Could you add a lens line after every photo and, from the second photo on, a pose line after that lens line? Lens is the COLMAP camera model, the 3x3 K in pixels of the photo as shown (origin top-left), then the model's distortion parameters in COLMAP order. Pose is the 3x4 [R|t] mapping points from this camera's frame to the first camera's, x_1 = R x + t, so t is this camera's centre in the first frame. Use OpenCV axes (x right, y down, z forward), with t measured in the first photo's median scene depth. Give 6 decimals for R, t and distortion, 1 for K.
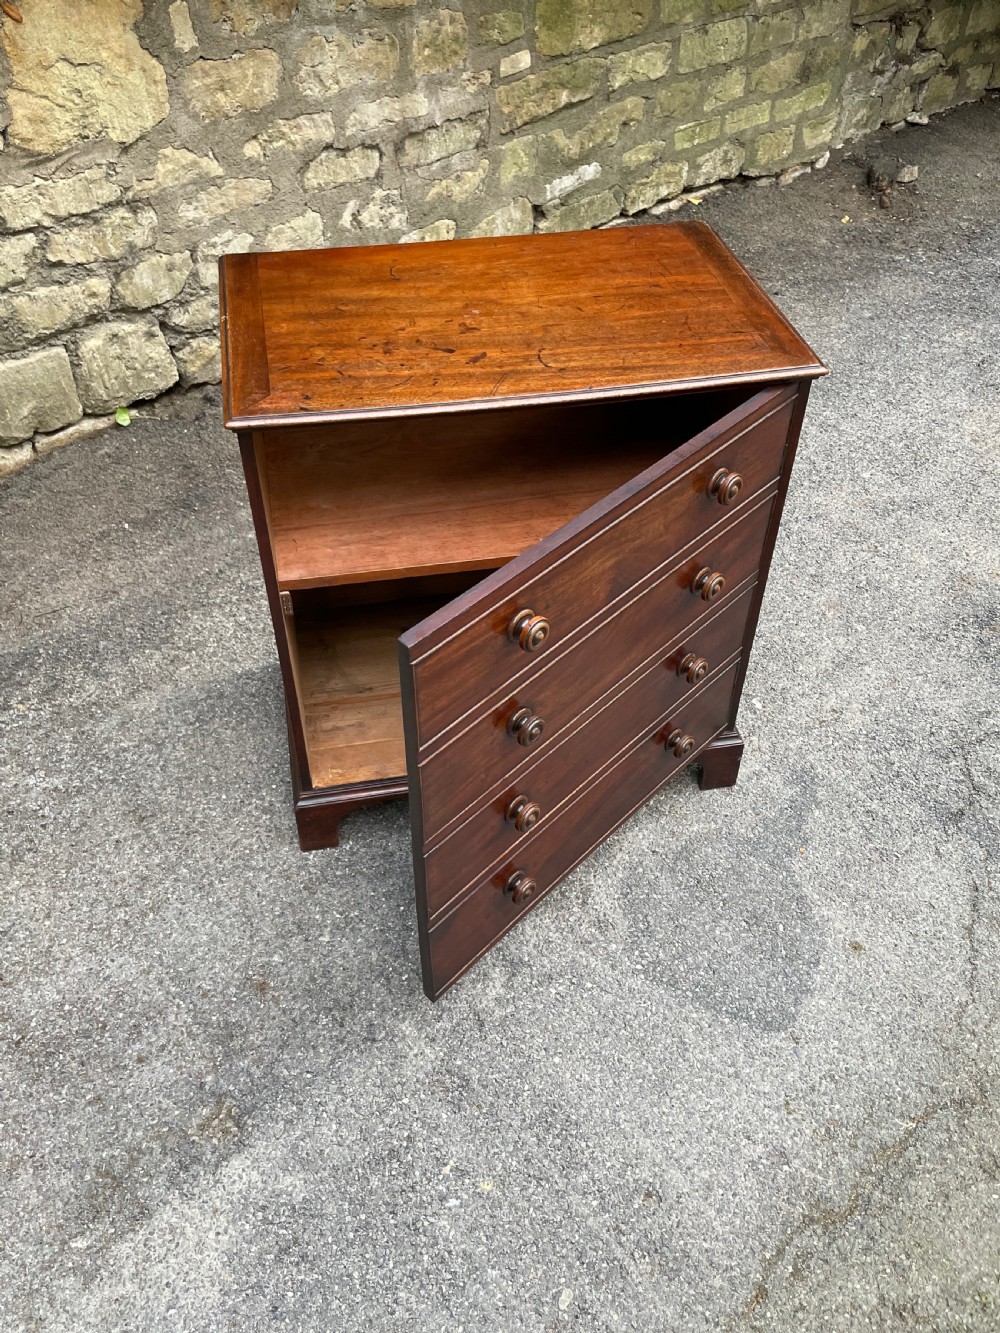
lens RADIAL K [[1112.9, 0, 494.8], [0, 1112.9, 663.2], [0, 0, 1]] dist [0.077385, -0.111143]
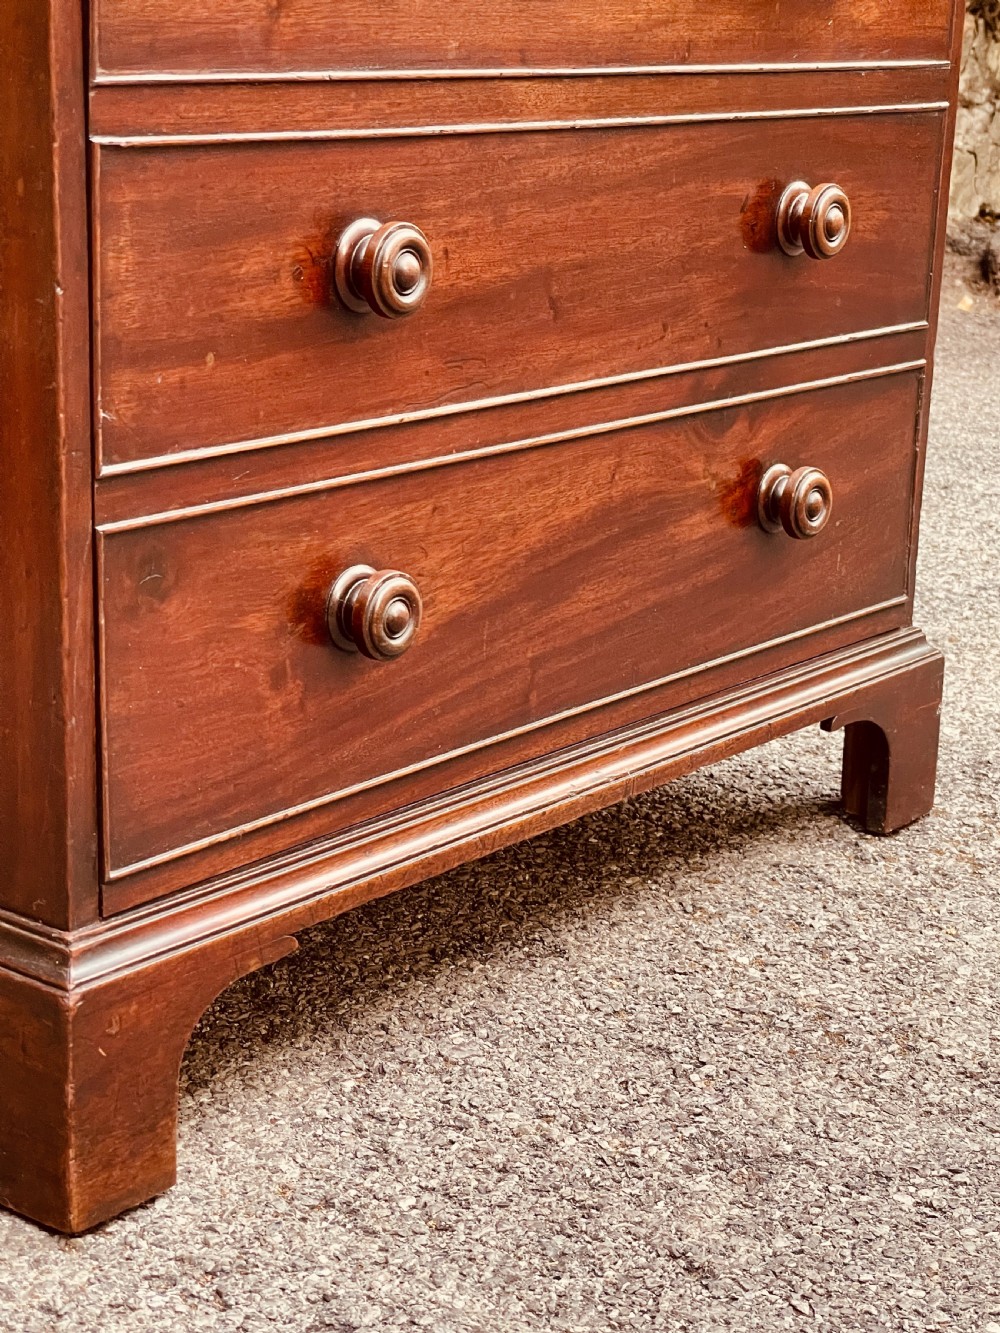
lens RADIAL K [[2426.4, 0, 480.5], [0, 2426.4, 666.8], [0, 0, 1]] dist [0.044902, 0.183822]
pose [[0.987098, -0.024546, 0.158227, -0.110987], [0.091726, 0.896649, -0.433137, 0.301914], [-0.131242, 0.442062, 0.887331, 0.254740]]
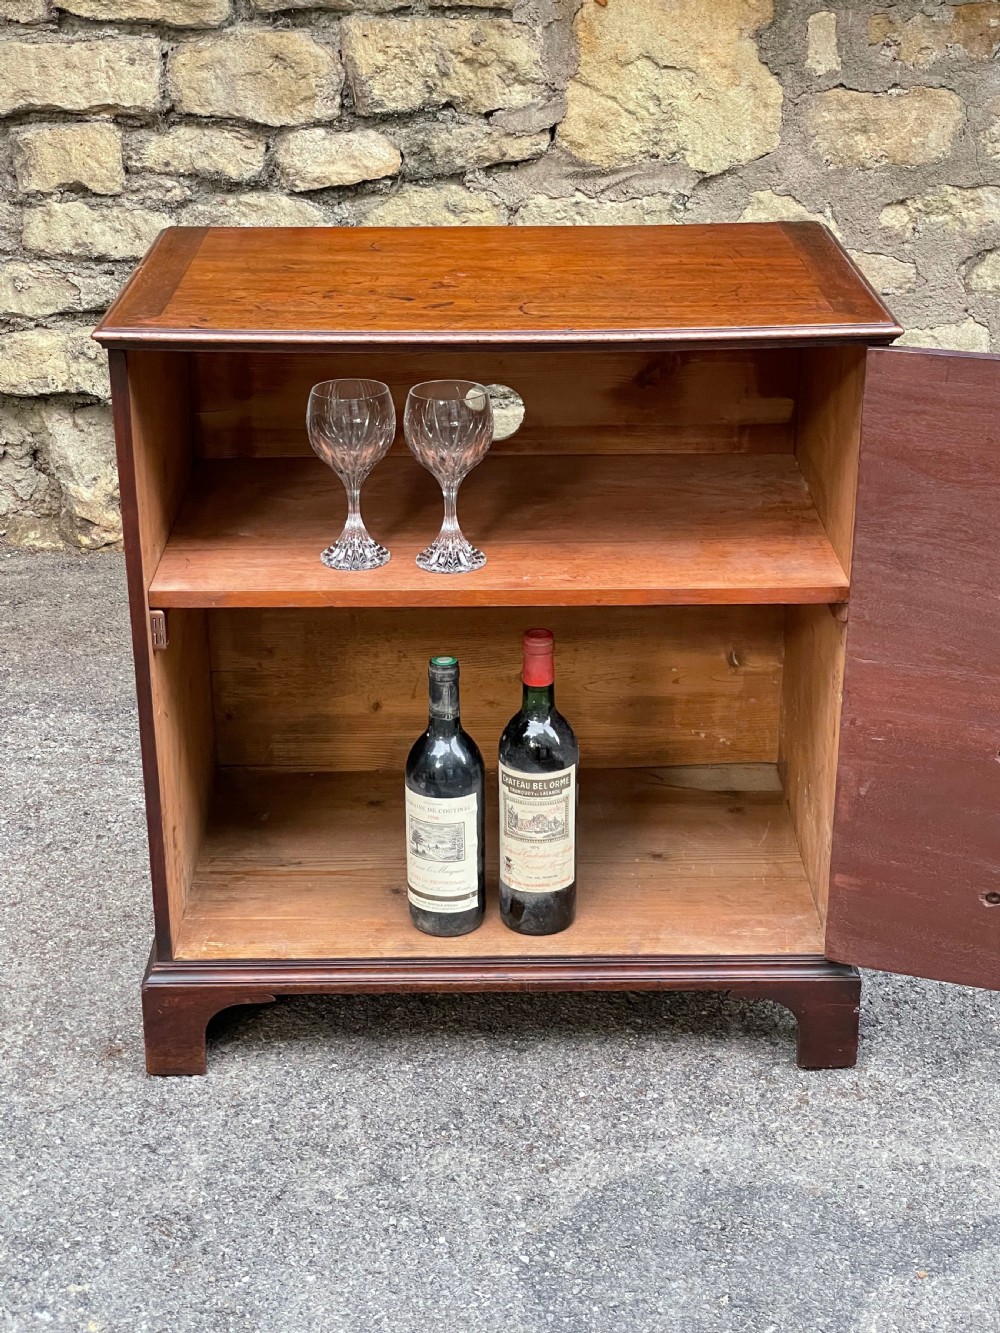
lens RADIAL K [[2090.7, 0, 494.3], [0, 2090.7, 667.8], [0, 0, 1]] dist [0.164436, -0.562536]
pose [[0.742947, 0.248453, -0.621531, 0.532595], [-0.435907, 0.884251, -0.167588, 0.130347], [0.507951, 0.395439, 0.765254, -0.018859]]
